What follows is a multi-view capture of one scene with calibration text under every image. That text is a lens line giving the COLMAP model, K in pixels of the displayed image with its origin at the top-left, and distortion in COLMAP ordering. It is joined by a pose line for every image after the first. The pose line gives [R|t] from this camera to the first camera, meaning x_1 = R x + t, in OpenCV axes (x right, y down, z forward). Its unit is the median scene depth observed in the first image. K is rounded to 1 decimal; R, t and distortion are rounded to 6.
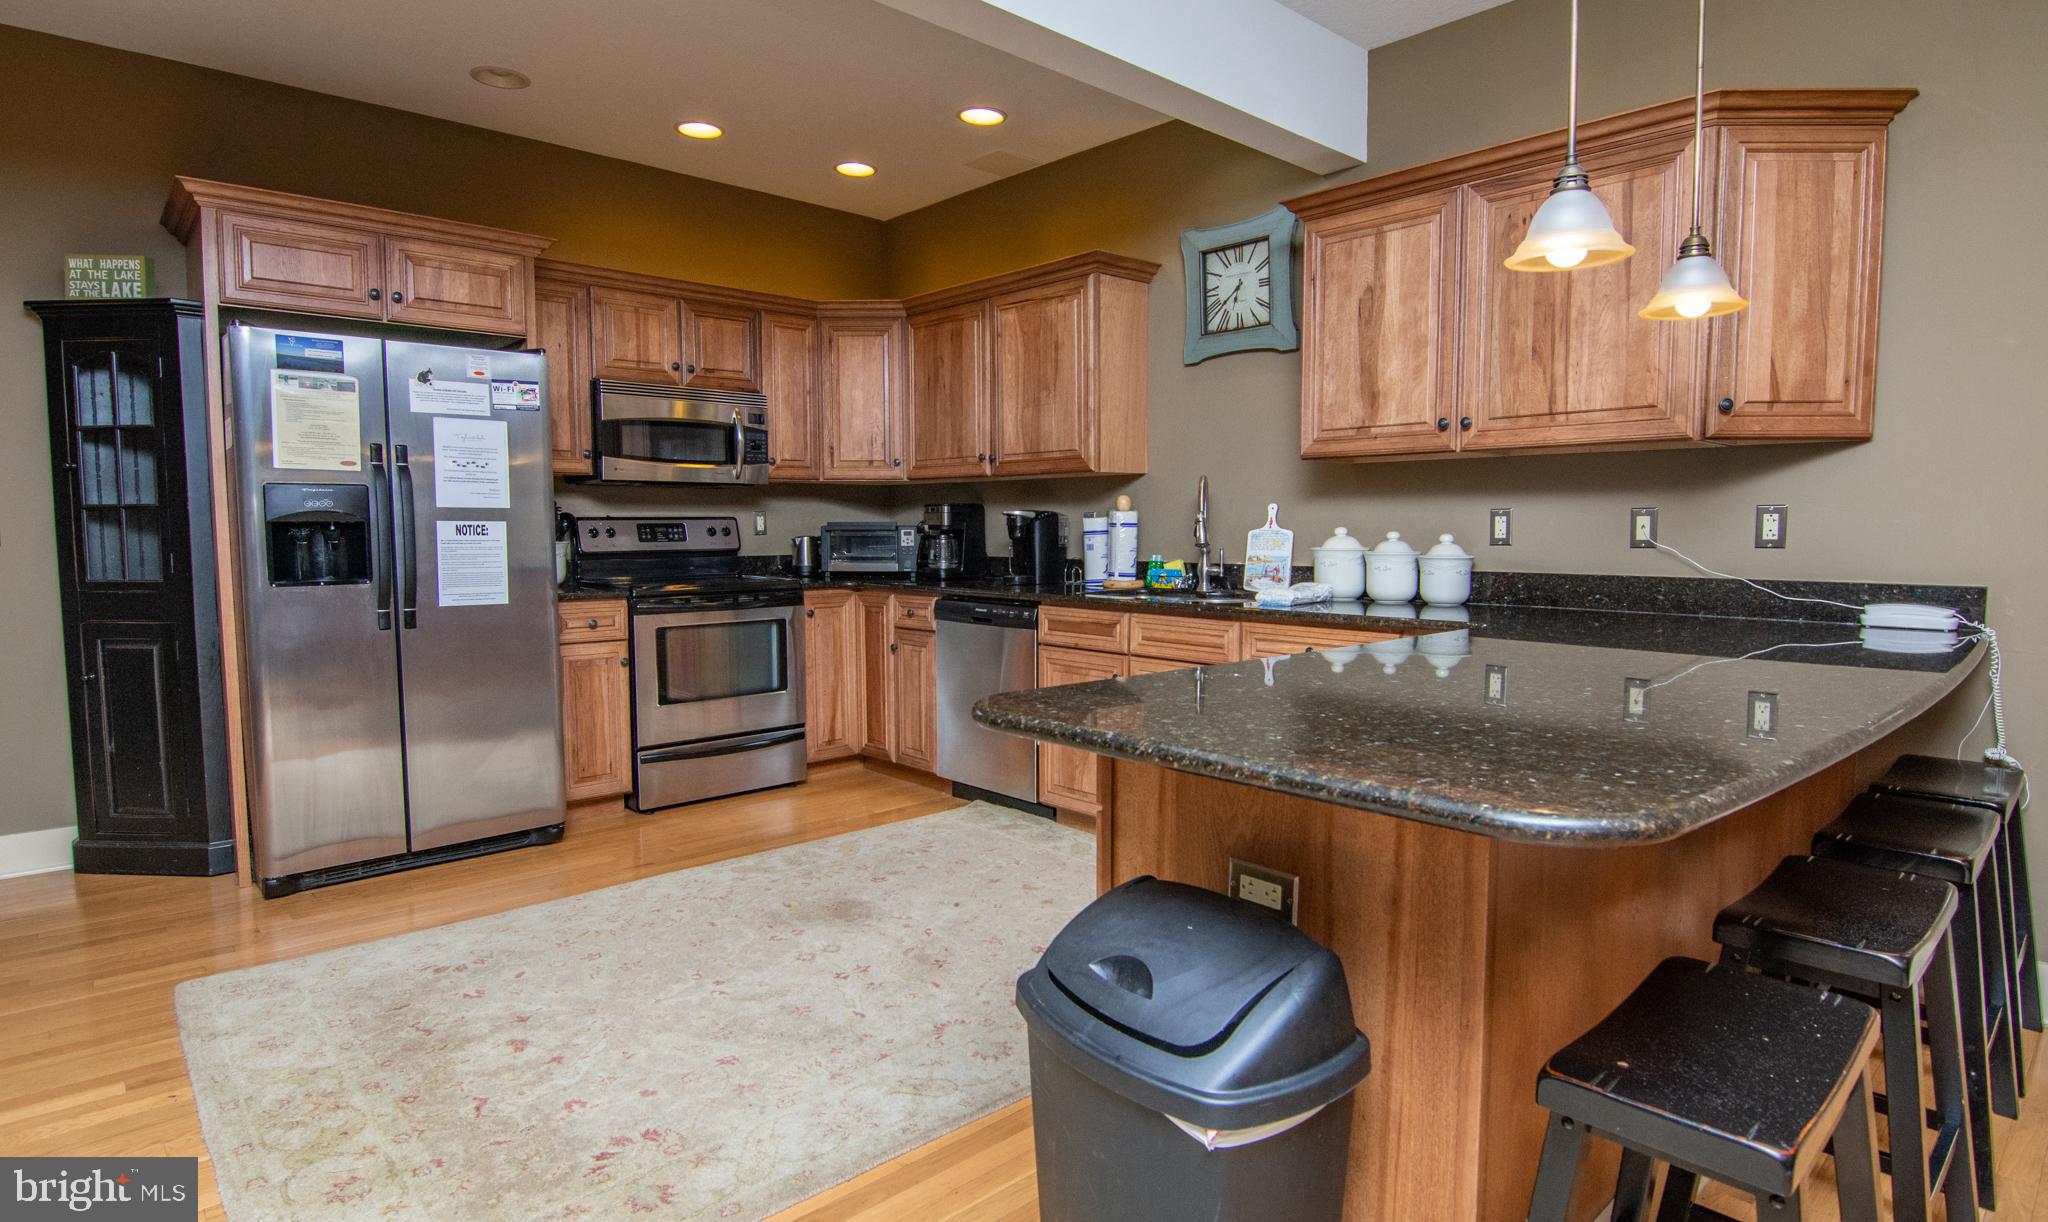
lens RADIAL K [[1062.0, 0, 1024.0], [0, 1062.0, 611.0], [0, 0, 1]] dist [-0.004854, -0.000782]
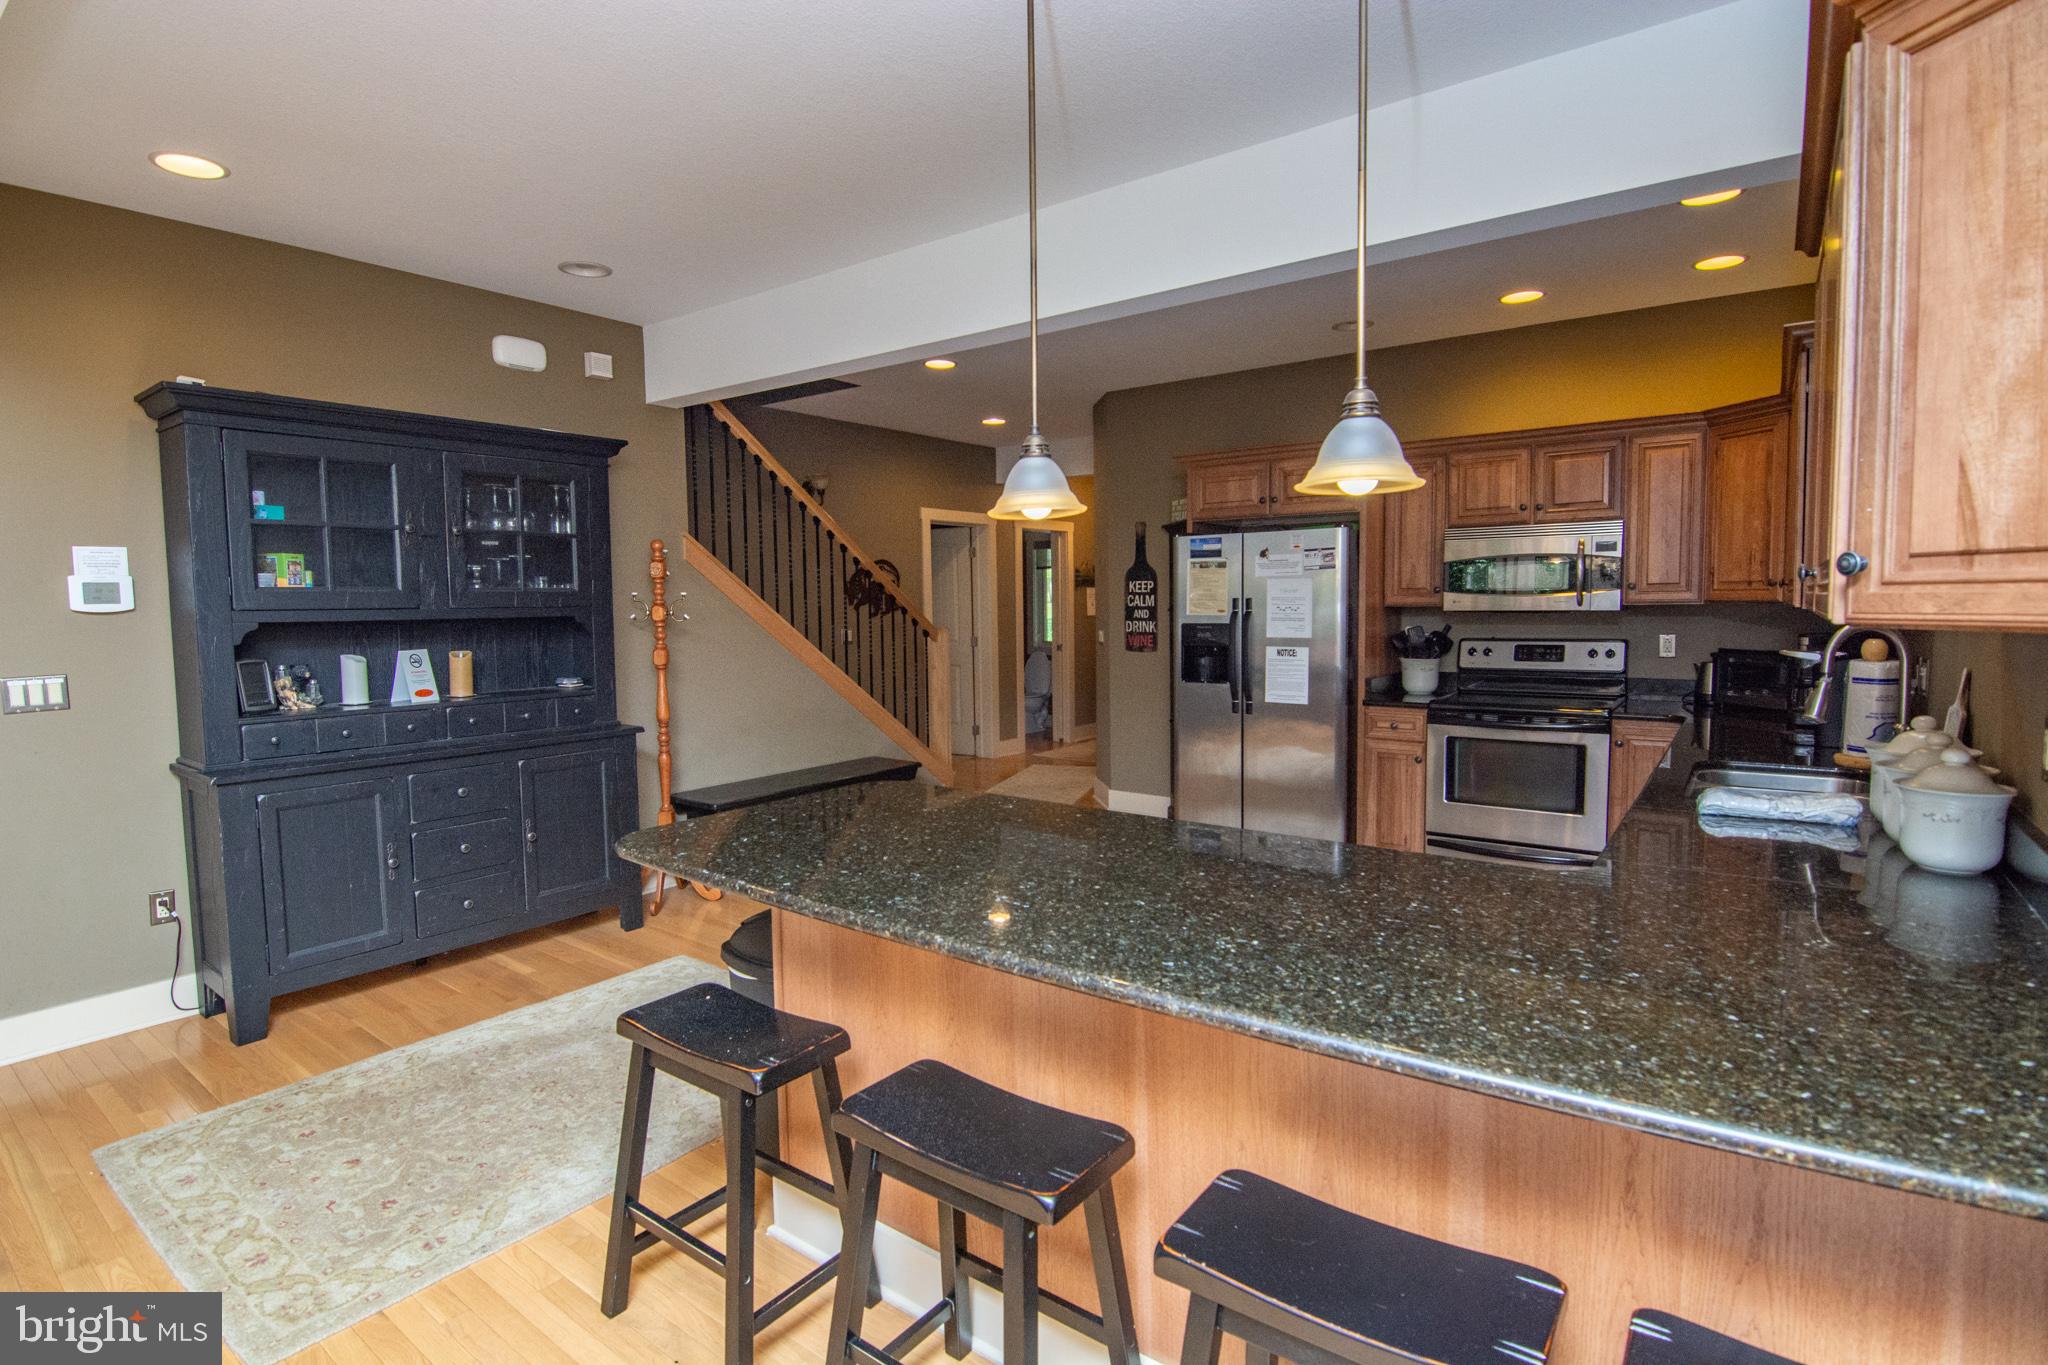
lens RADIAL K [[1006.2, 0, 1051.3], [0, 1006.2, 682.4], [0, 0, 1]] dist [-0.023412, -0.000675]
pose [[0.205932, 0.078954, -0.975376, 0.785294], [-0.067513, 0.995511, 0.066330, -0.106371], [0.976235, 0.052191, 0.210338, 0.387447]]
